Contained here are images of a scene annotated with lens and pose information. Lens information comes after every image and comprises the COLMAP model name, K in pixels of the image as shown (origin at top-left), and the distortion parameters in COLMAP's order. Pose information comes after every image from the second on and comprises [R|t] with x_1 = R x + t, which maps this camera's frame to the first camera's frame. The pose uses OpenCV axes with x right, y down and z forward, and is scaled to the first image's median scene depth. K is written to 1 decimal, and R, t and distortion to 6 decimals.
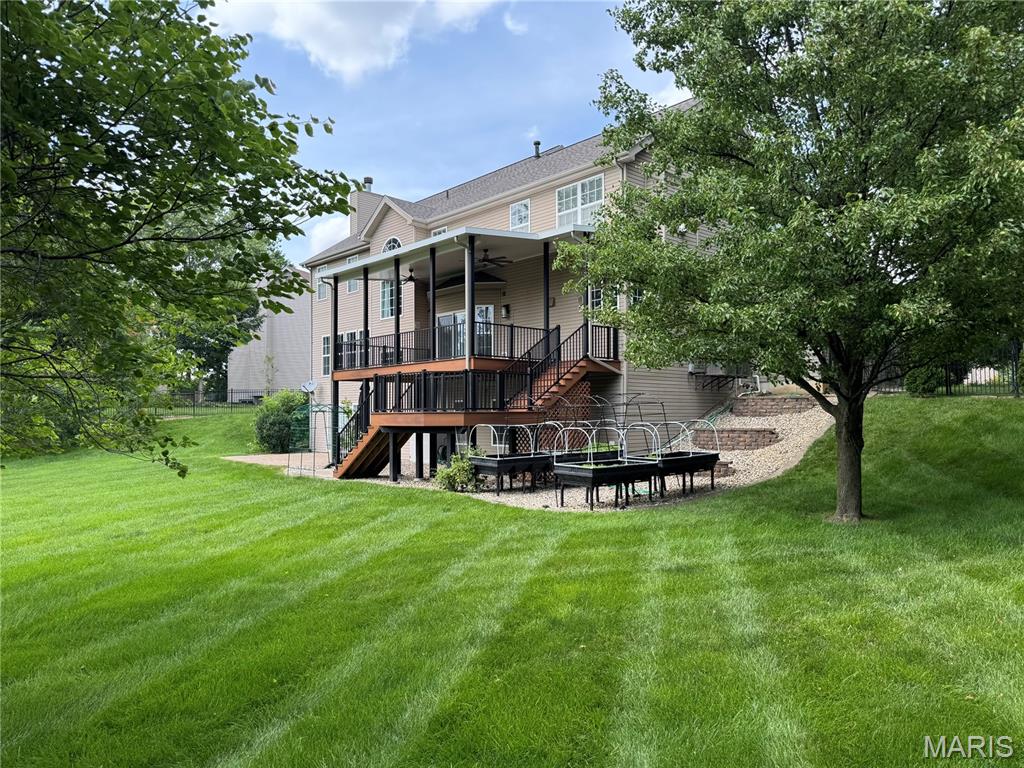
lens RADIAL K [[714.2, 0, 511.6], [0, 714.2, 381.5], [0, 0, 1]] dist [0.052388, -0.005796]
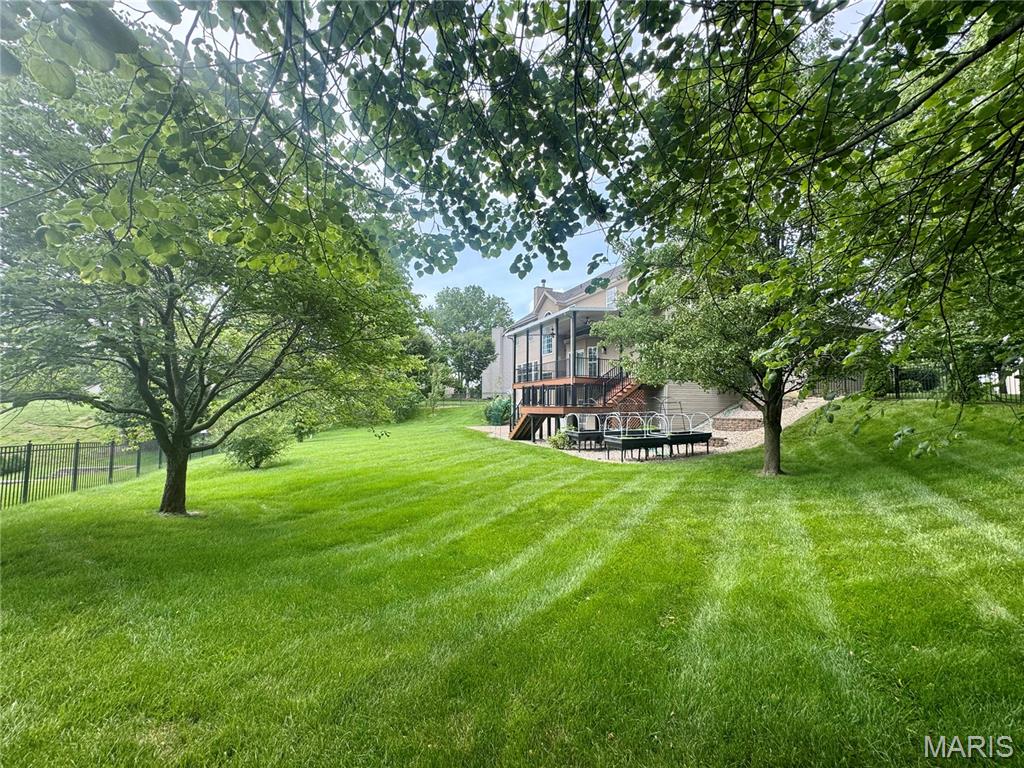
lens RADIAL K [[408.0, 0, 512.5], [0, 408.0, 382.5], [0, 0, 1]] dist [-0.002425, 0.000055]
pose [[0.947668, -0.007685, -0.319166, 0.134423], [0.004130, 0.999922, -0.011814, -0.007783], [0.319232, 0.009878, 0.947625, -0.052421]]
